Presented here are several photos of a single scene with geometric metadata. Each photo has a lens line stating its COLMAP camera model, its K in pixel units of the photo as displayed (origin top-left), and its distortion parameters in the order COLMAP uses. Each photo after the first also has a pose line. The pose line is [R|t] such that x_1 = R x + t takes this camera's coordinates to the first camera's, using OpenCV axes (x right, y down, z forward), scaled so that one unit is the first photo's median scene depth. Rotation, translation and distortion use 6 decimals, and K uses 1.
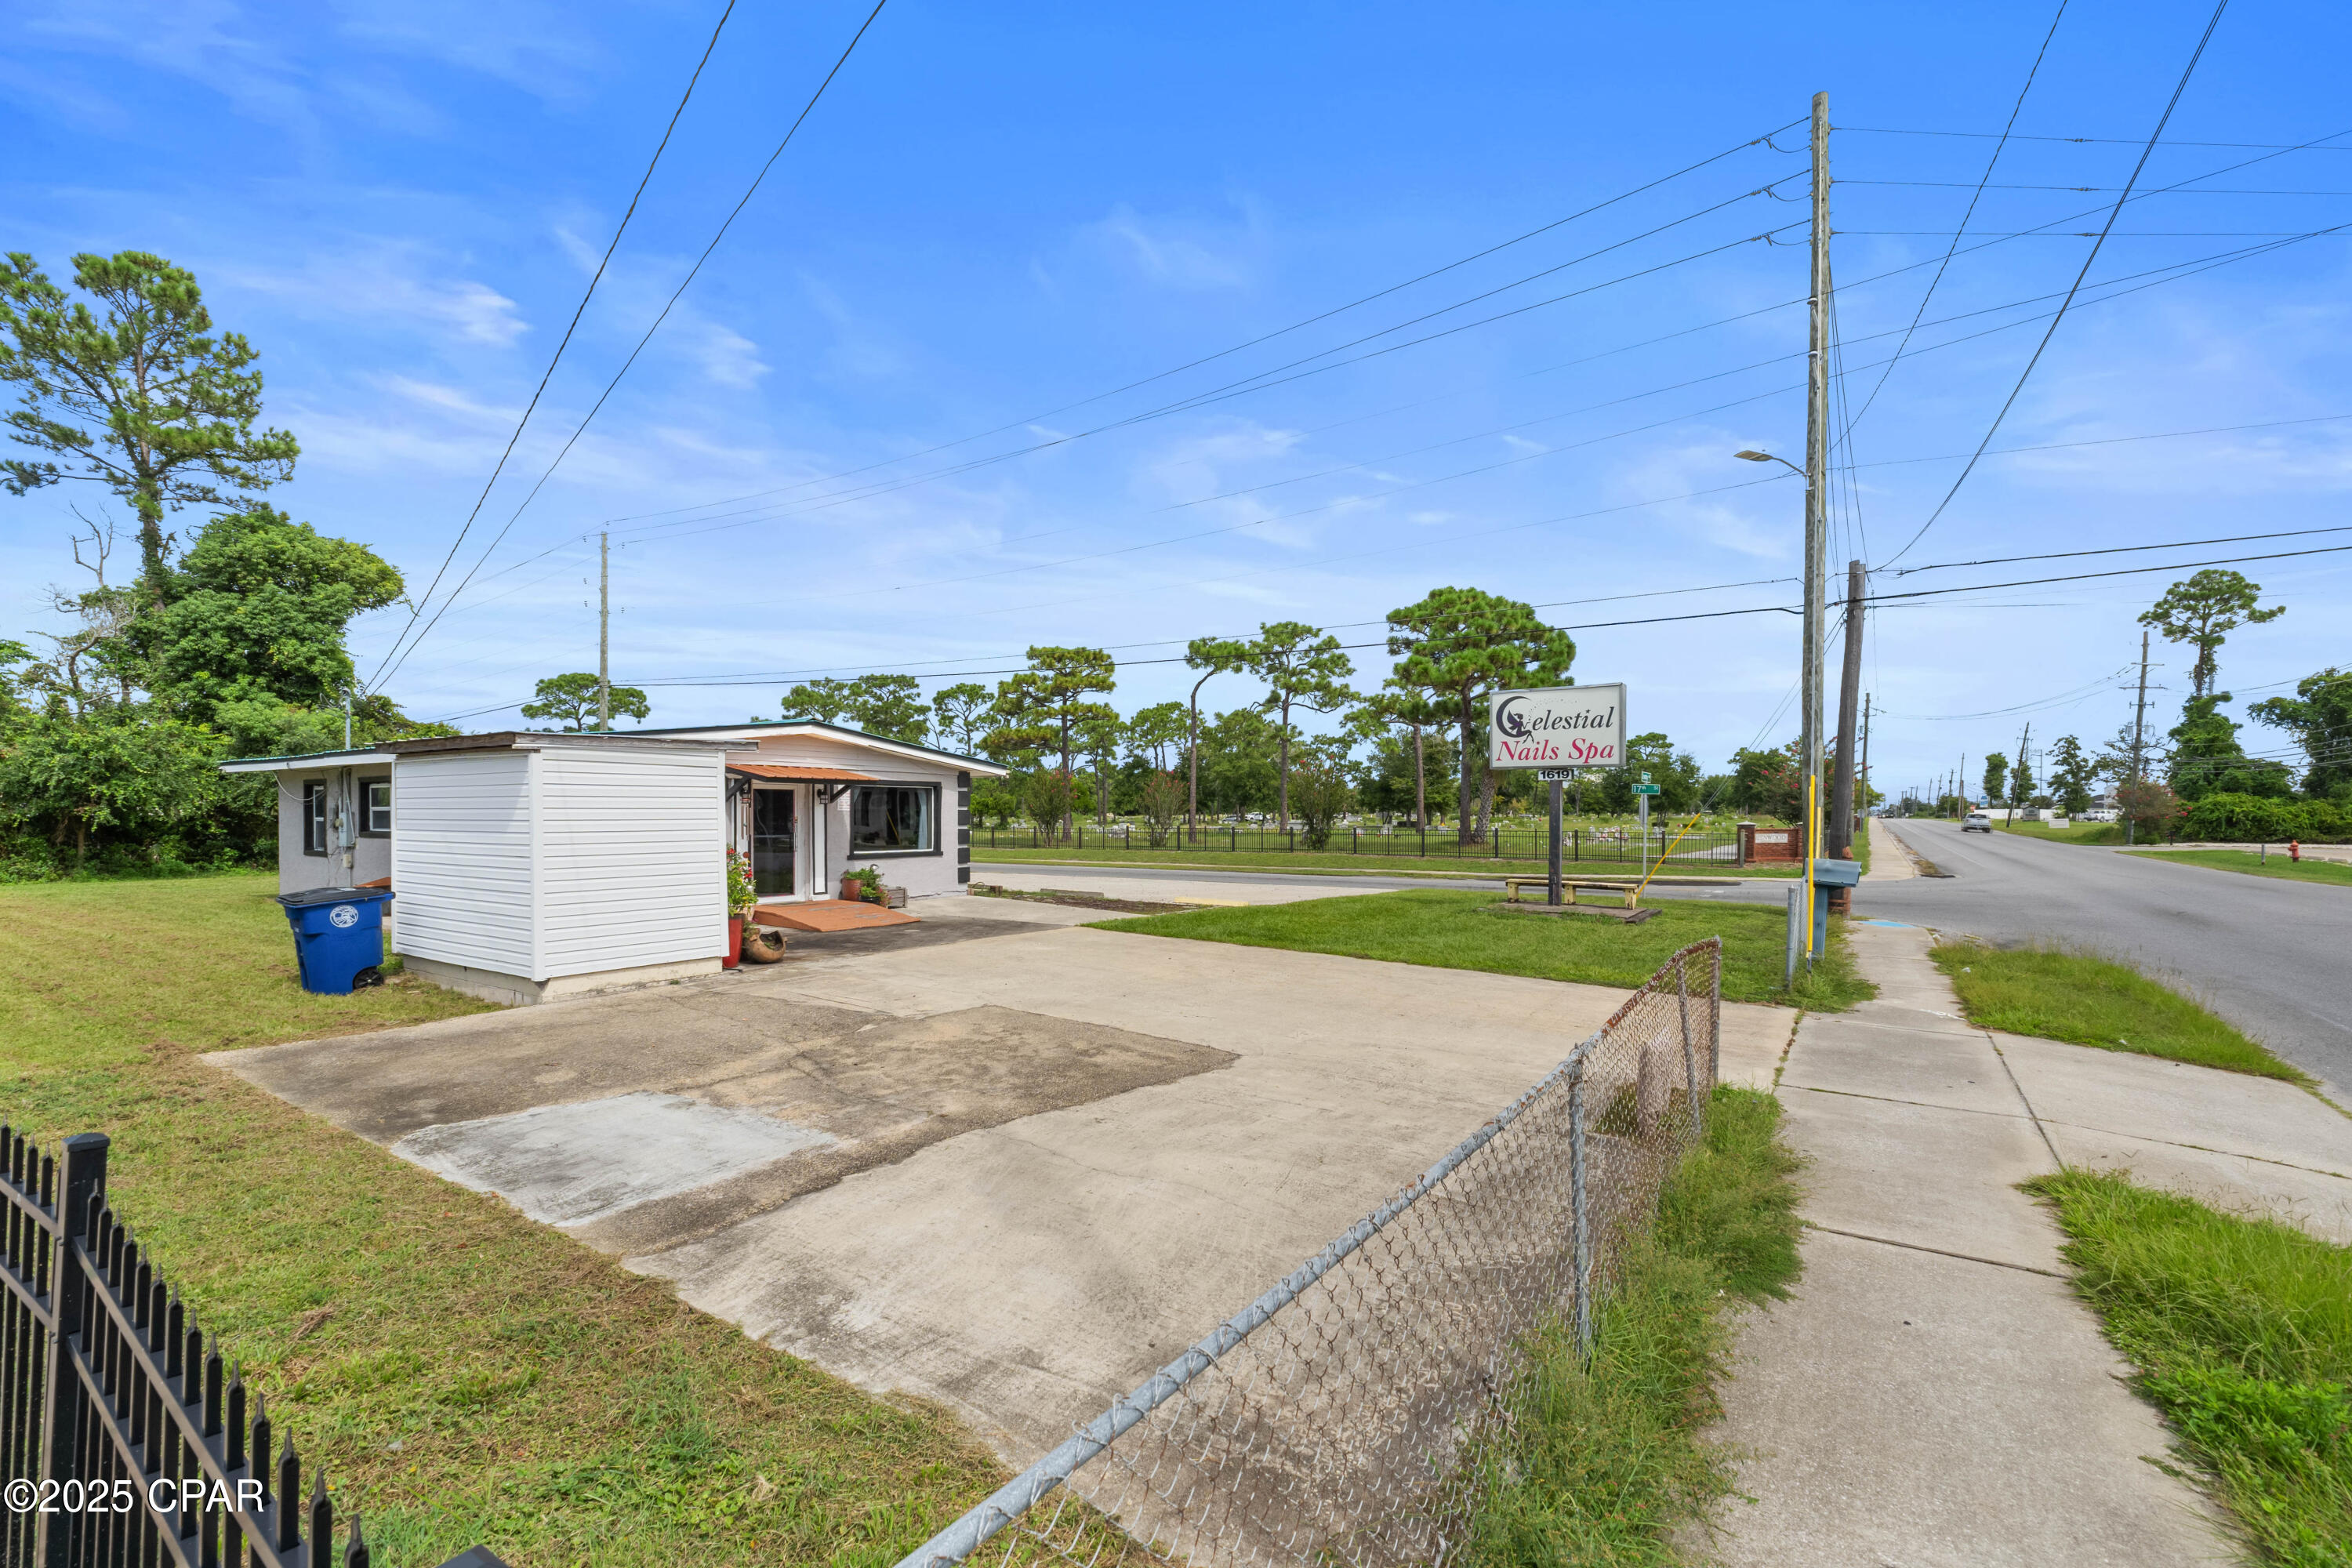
lens RADIAL K [[993.1, 0, 1178.0], [0, 993.1, 769.5], [0, 0, 1]] dist [-0.005071, 0.000000]
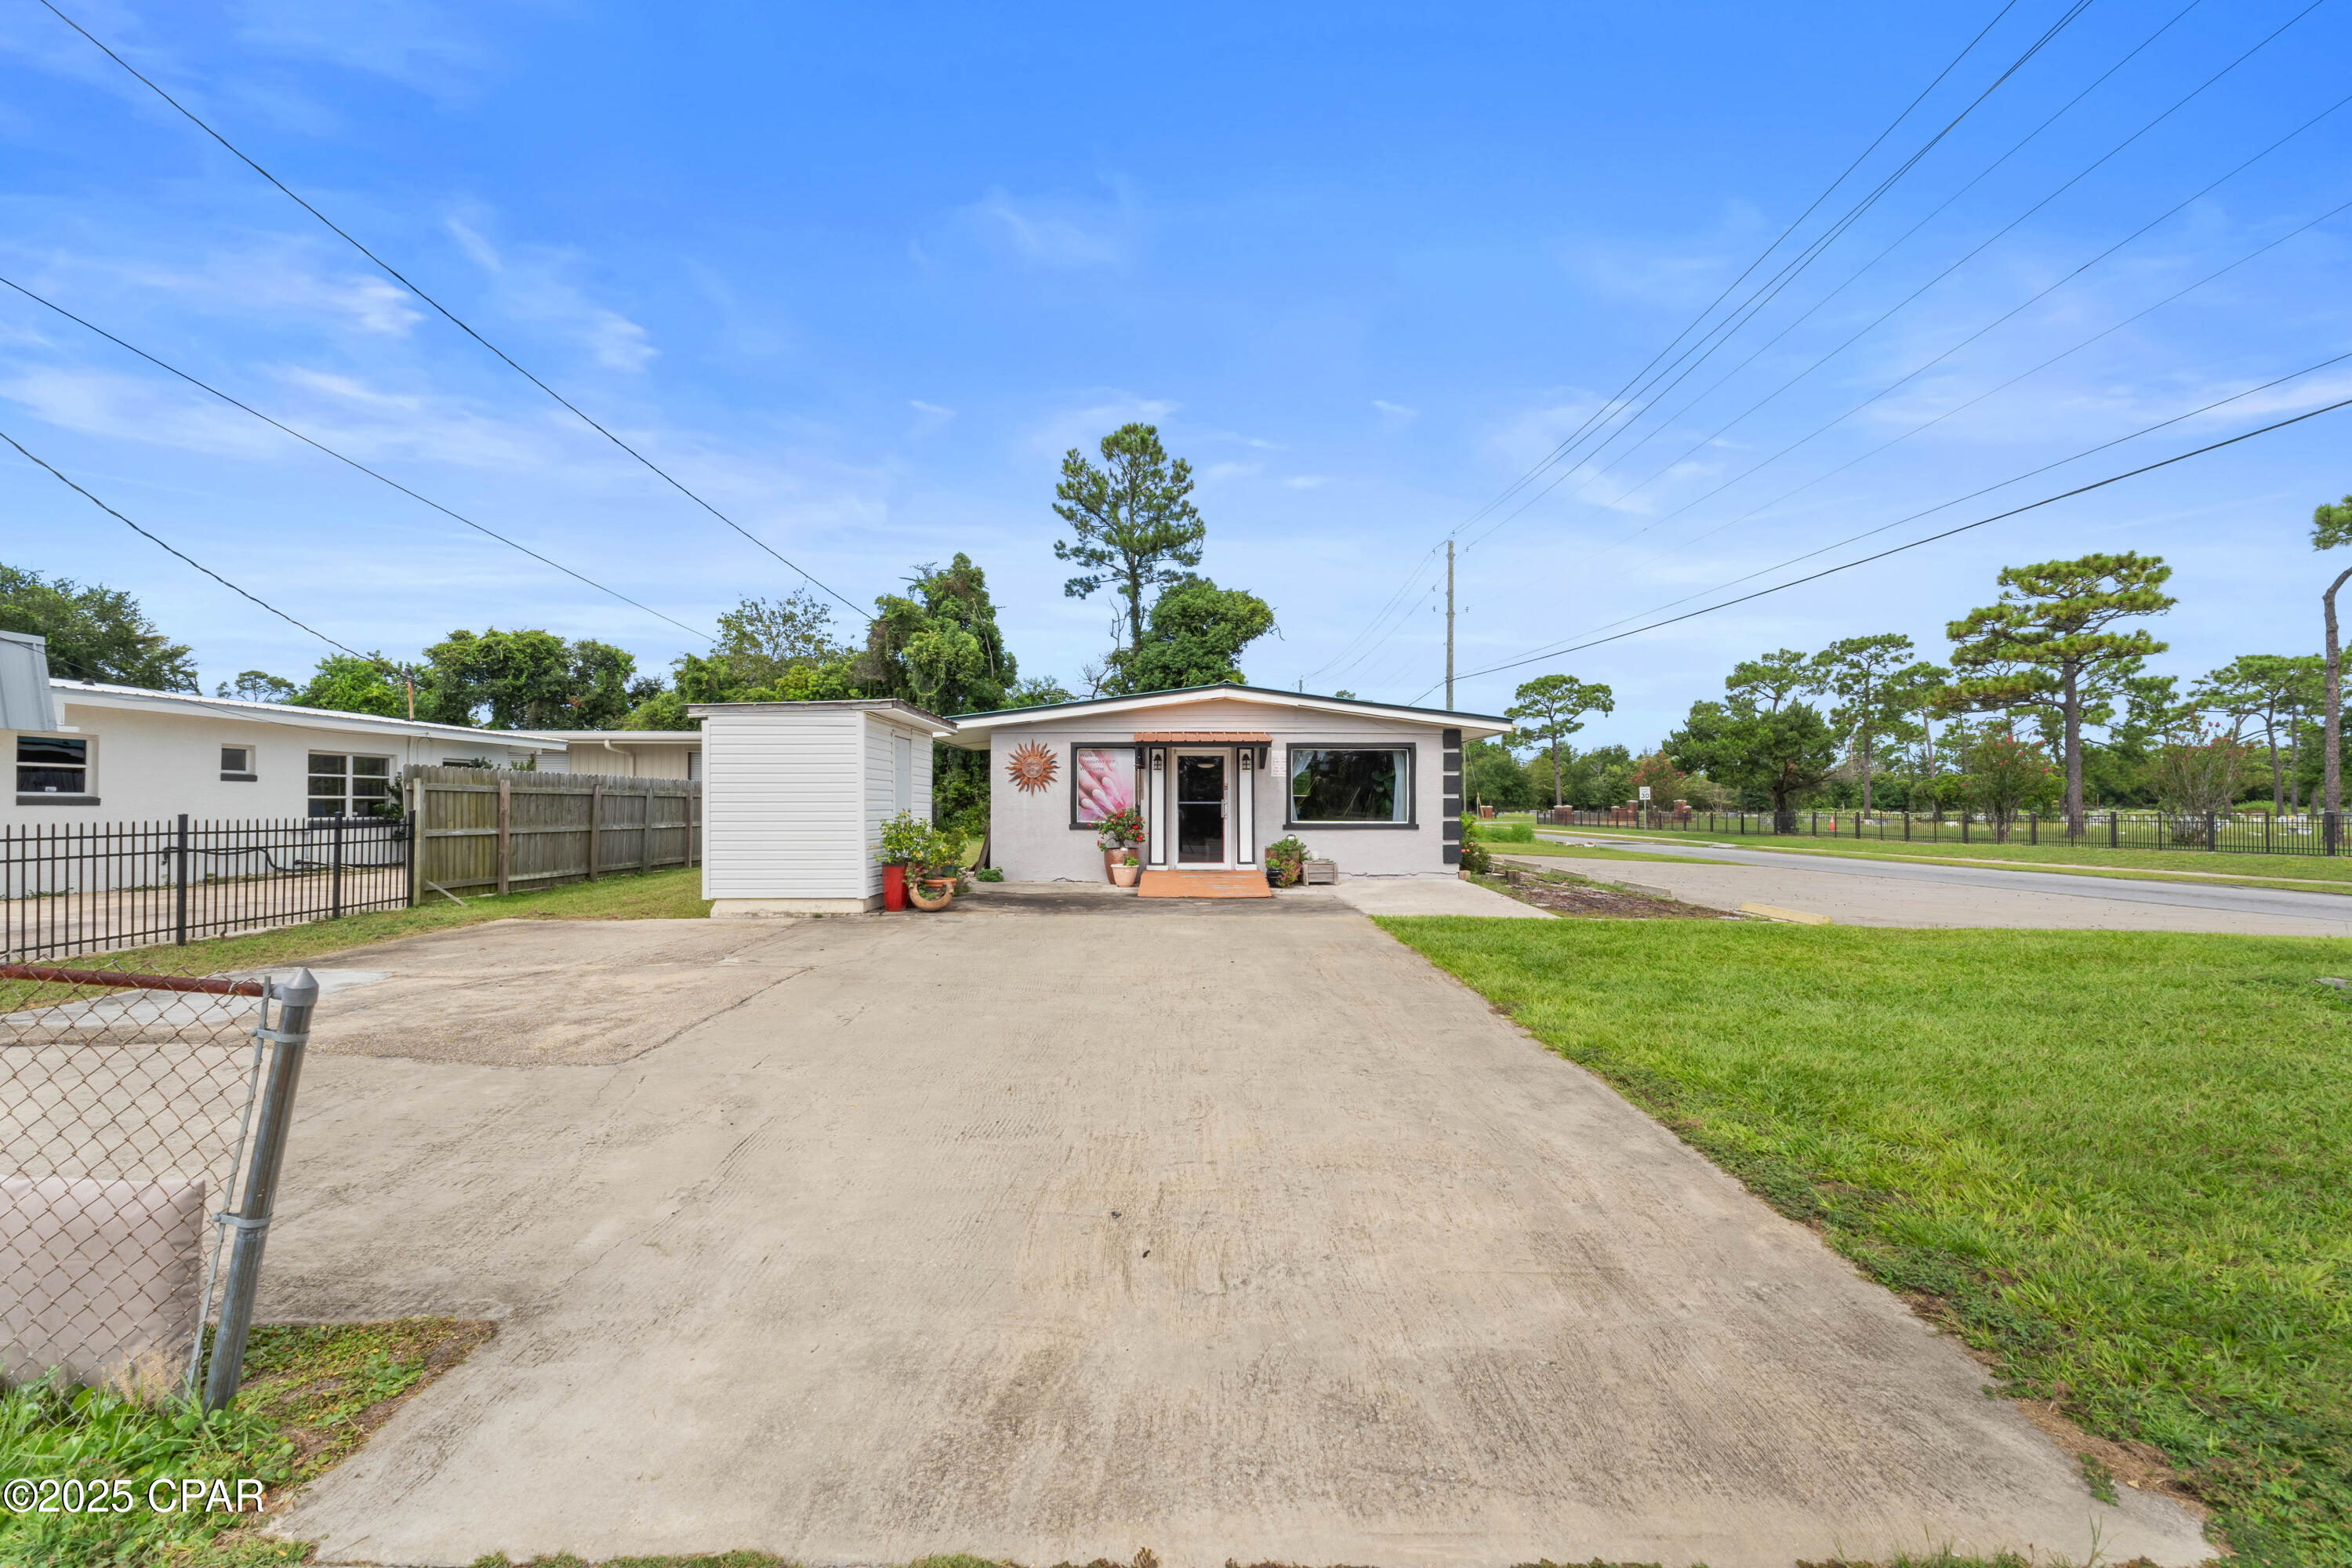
lens RADIAL K [[993.1, 0, 1178.0], [0, 993.1, 769.5], [0, 0, 1]] dist [-0.005071, 0.000000]
pose [[0.584637, -0.033817, -0.810590, 0.168360], [0.039641, 0.999128, -0.013091, 0.019444], [0.810326, -0.024479, 0.585467, 0.167975]]
